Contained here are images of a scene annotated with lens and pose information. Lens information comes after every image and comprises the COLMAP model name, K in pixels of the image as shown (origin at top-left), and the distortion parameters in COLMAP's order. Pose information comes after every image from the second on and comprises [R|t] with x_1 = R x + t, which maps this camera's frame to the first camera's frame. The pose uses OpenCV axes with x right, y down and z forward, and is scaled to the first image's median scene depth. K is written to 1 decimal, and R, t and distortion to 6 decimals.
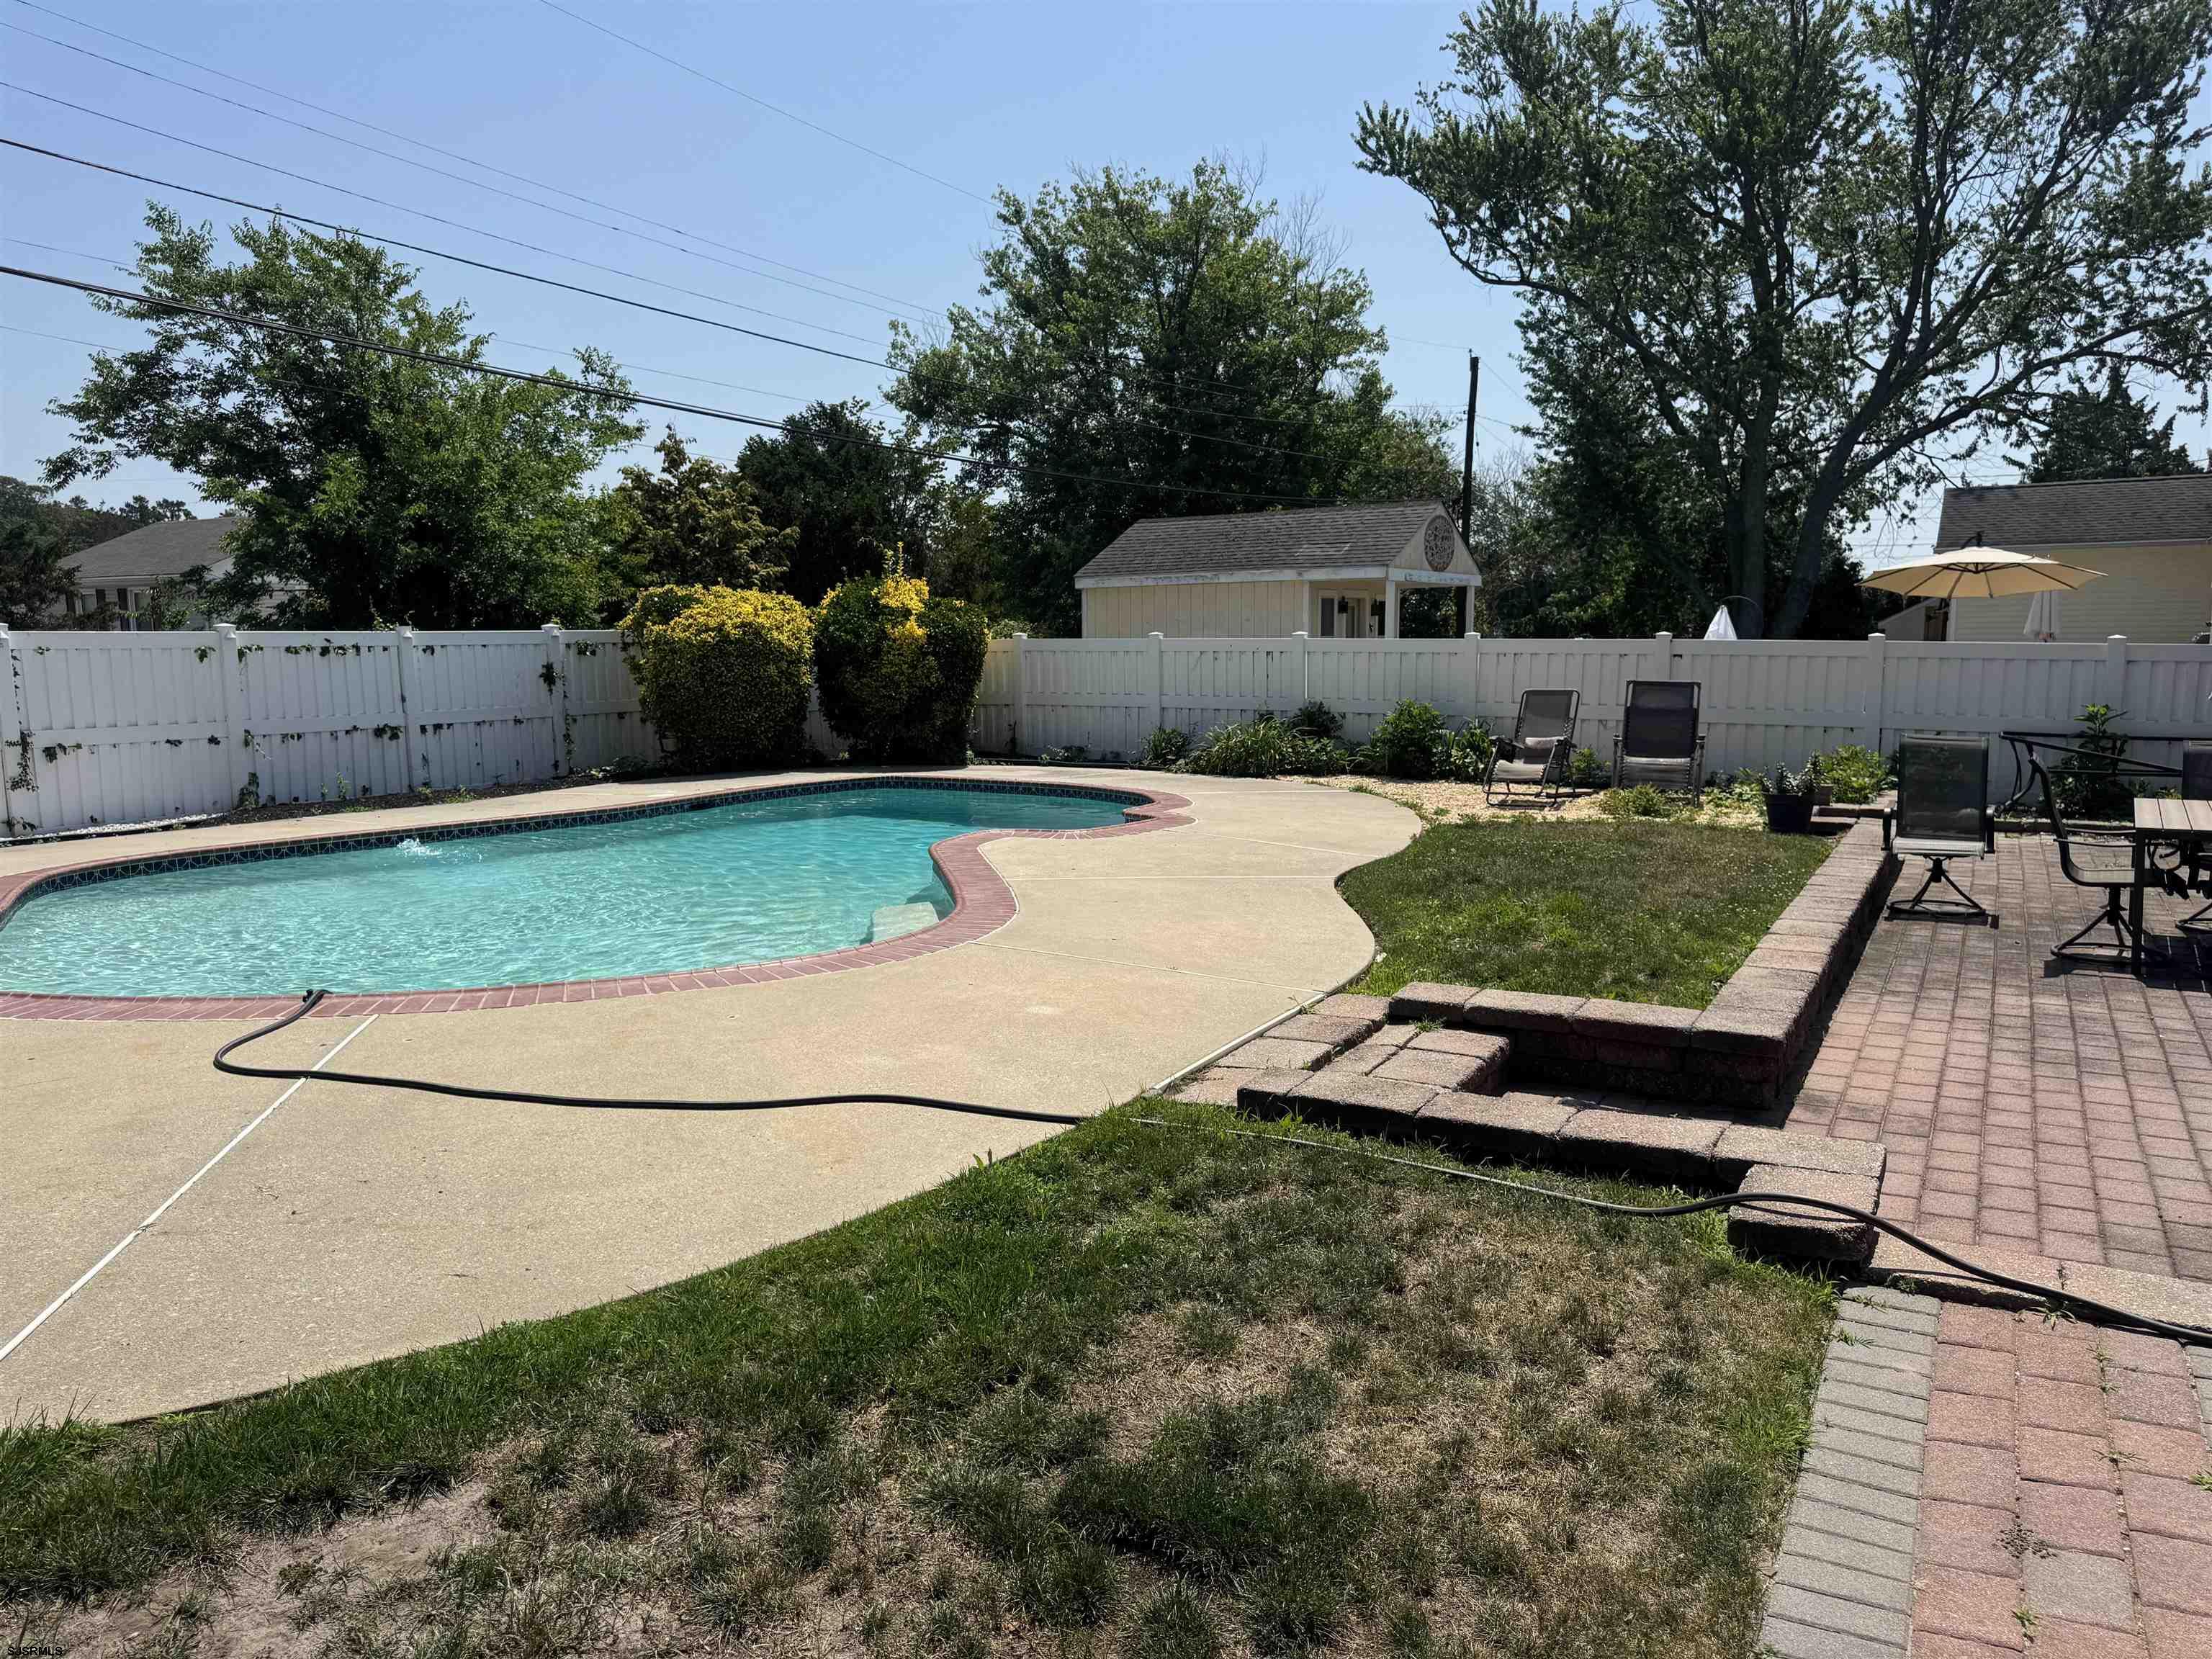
lens RADIAL K [[1573.6, 0, 1107.4], [0, 1573.6, 830.6], [0, 0, 1]] dist [0.046165, -0.041550]
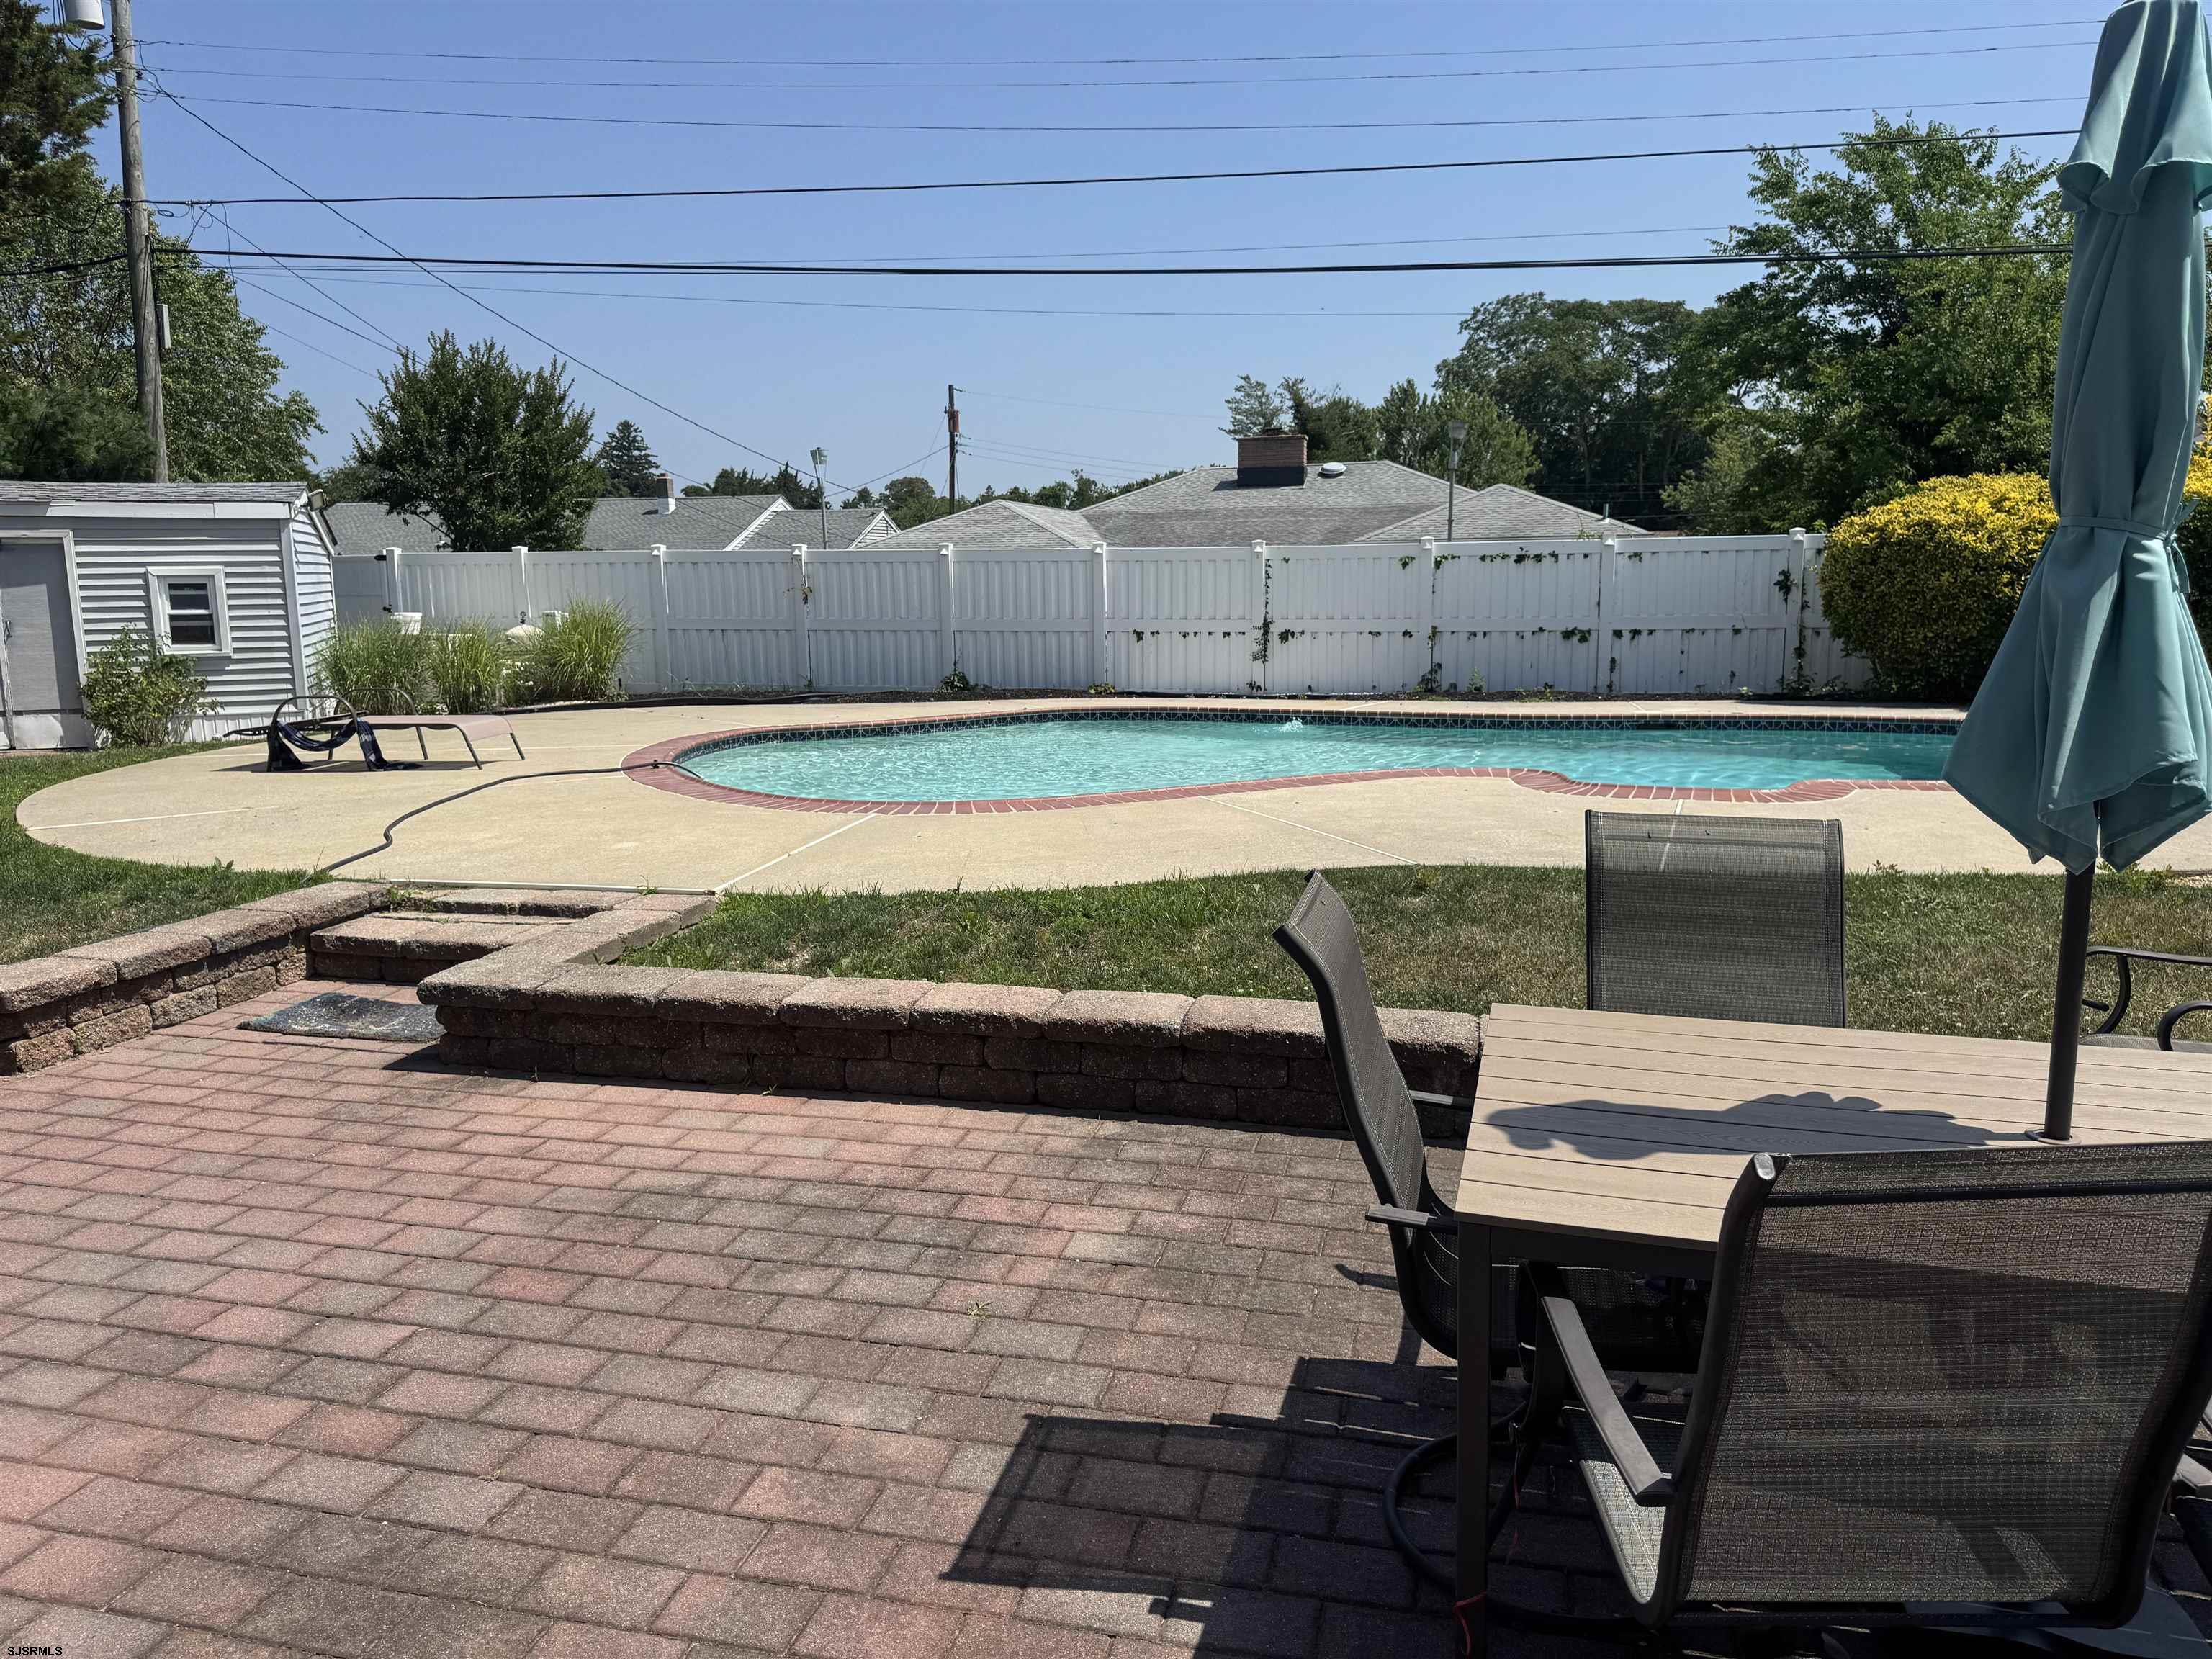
lens RADIAL K [[1573.6, 0, 1109.8], [0, 1573.6, 840.6], [0, 0, 1]] dist [0.046165, -0.041550]
pose [[0.269159, 0.165477, -0.948773, 0.530987], [-0.106883, 0.984176, 0.141330, -0.045534], [0.957146, 0.063368, 0.282587, 0.433236]]
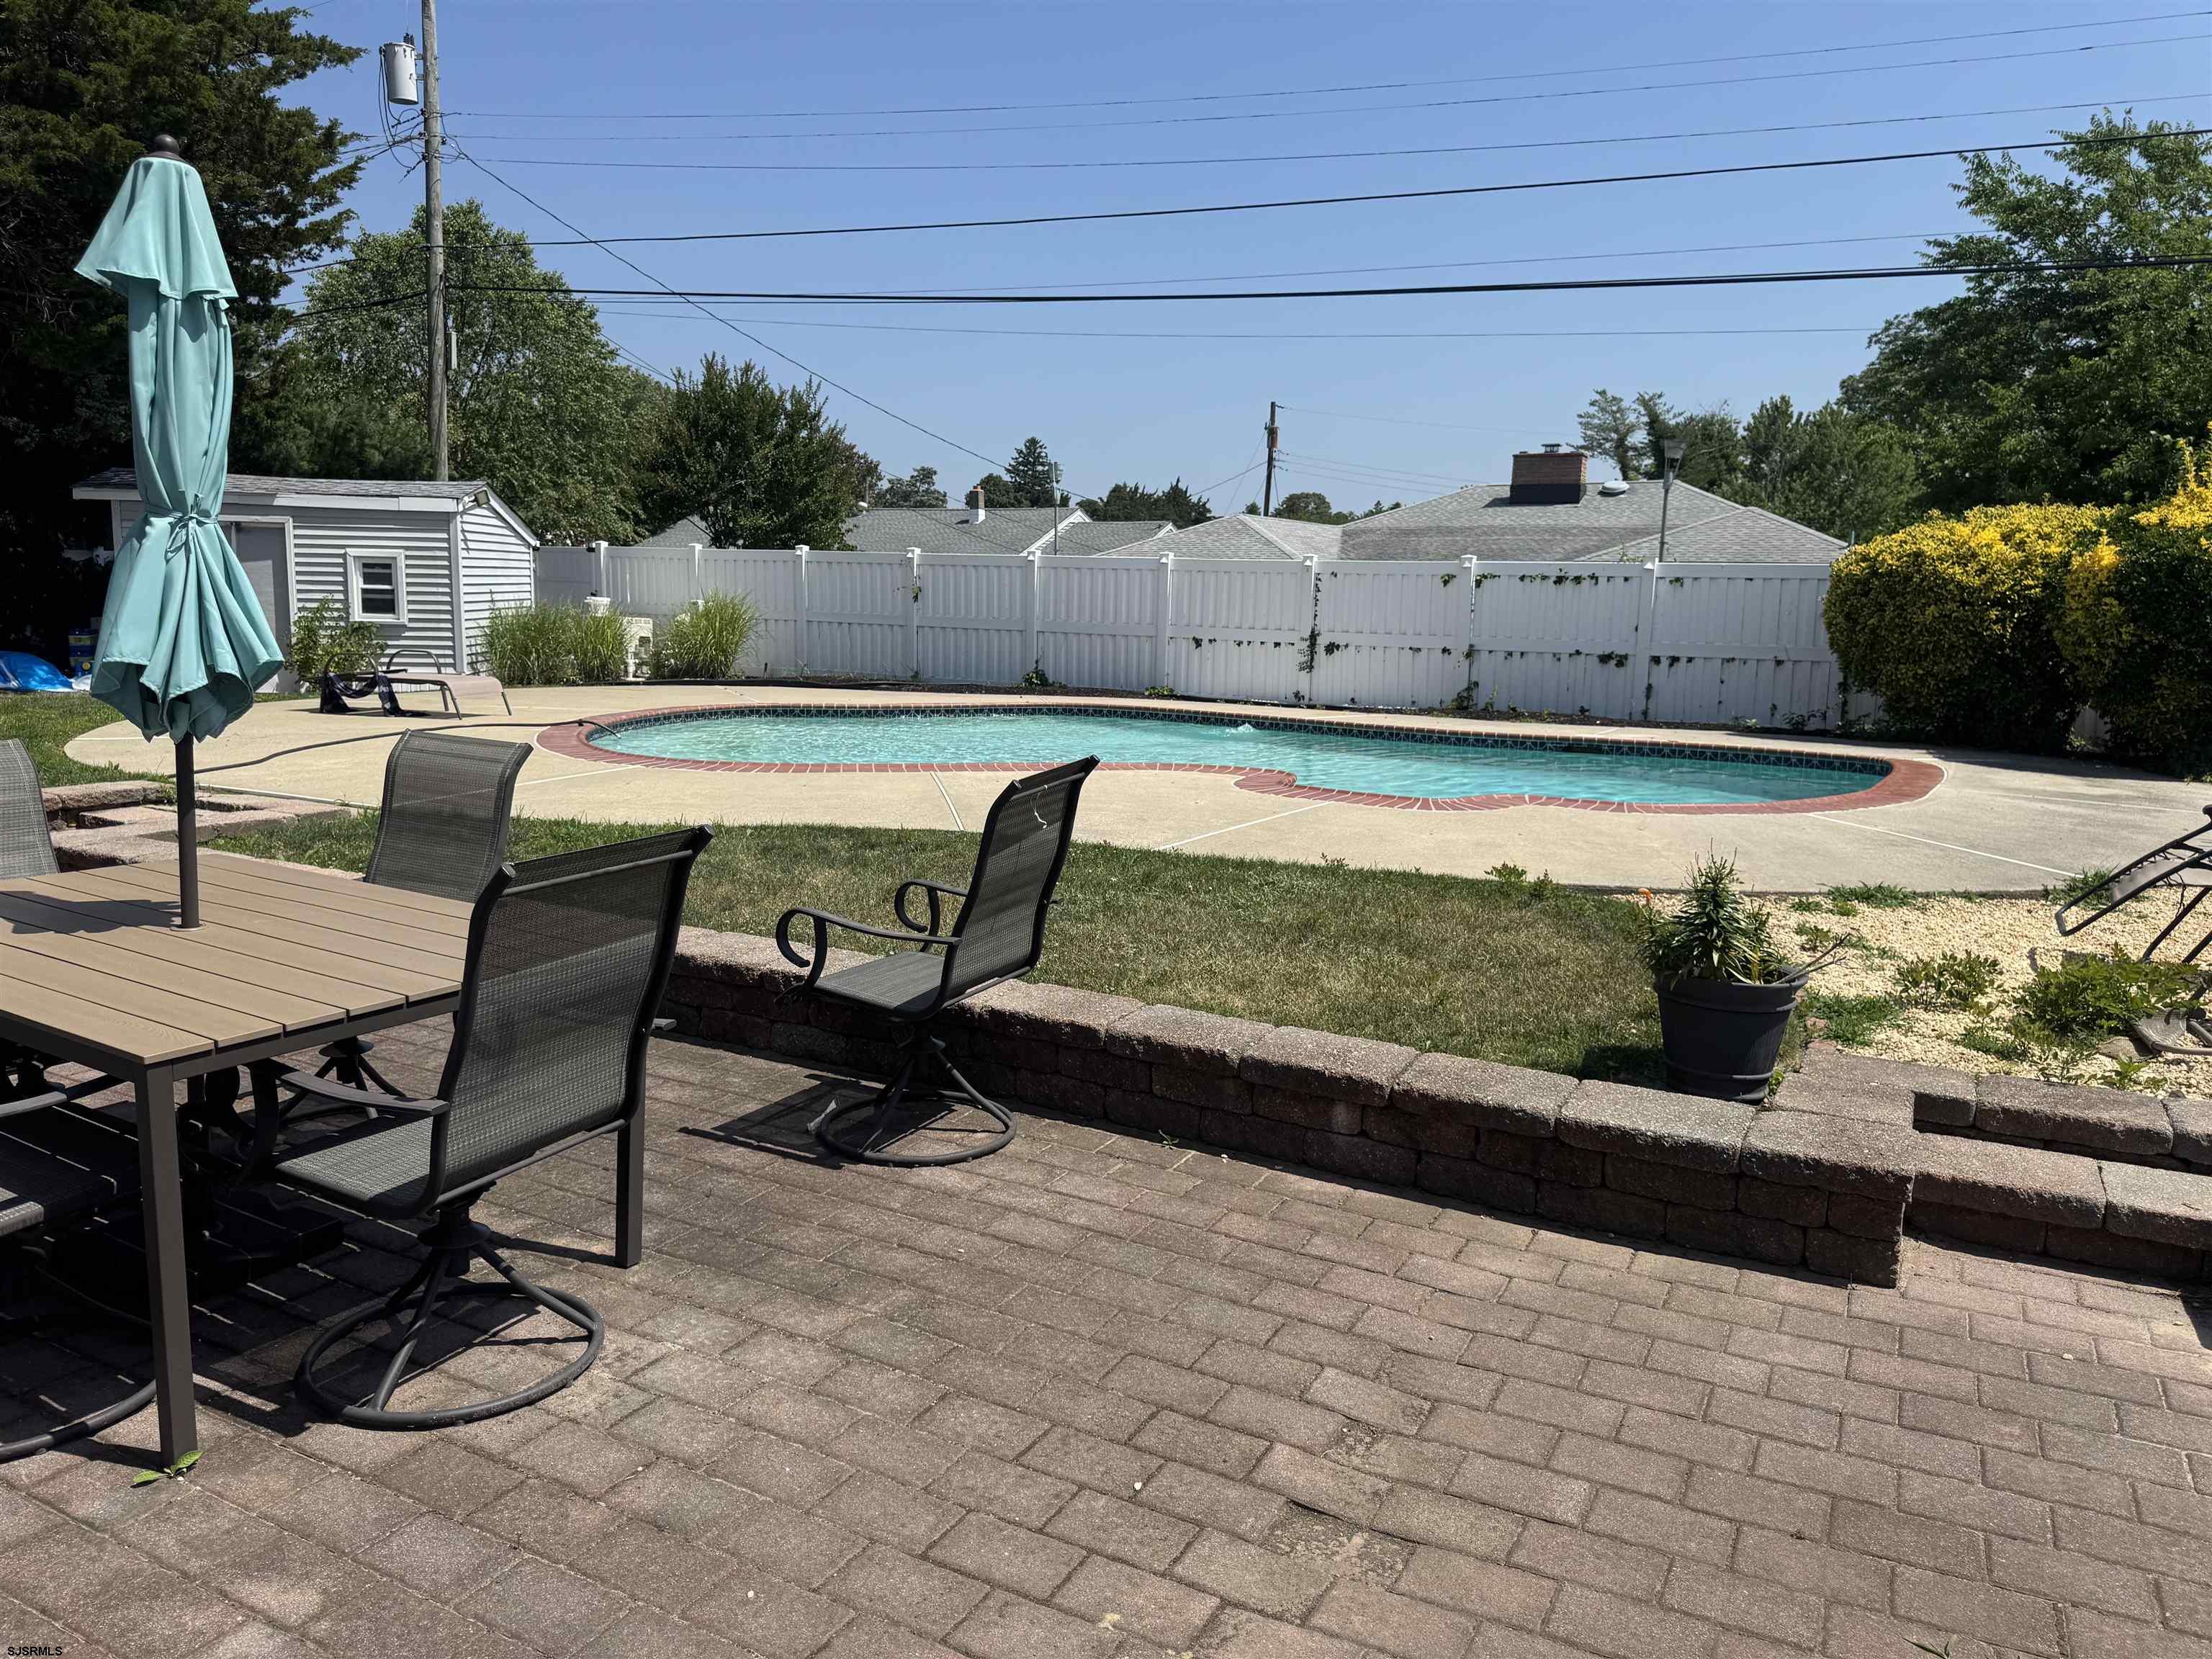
lens RADIAL K [[1573.6, 0, 1102.9], [0, 1573.6, 826.1], [0, 0, 1]] dist [0.046165, -0.041550]
pose [[0.013078, 0.158954, -0.987199, 0.632805], [-0.143041, 0.977427, 0.155486, -0.073261], [0.989630, 0.139177, 0.035520, 0.688075]]
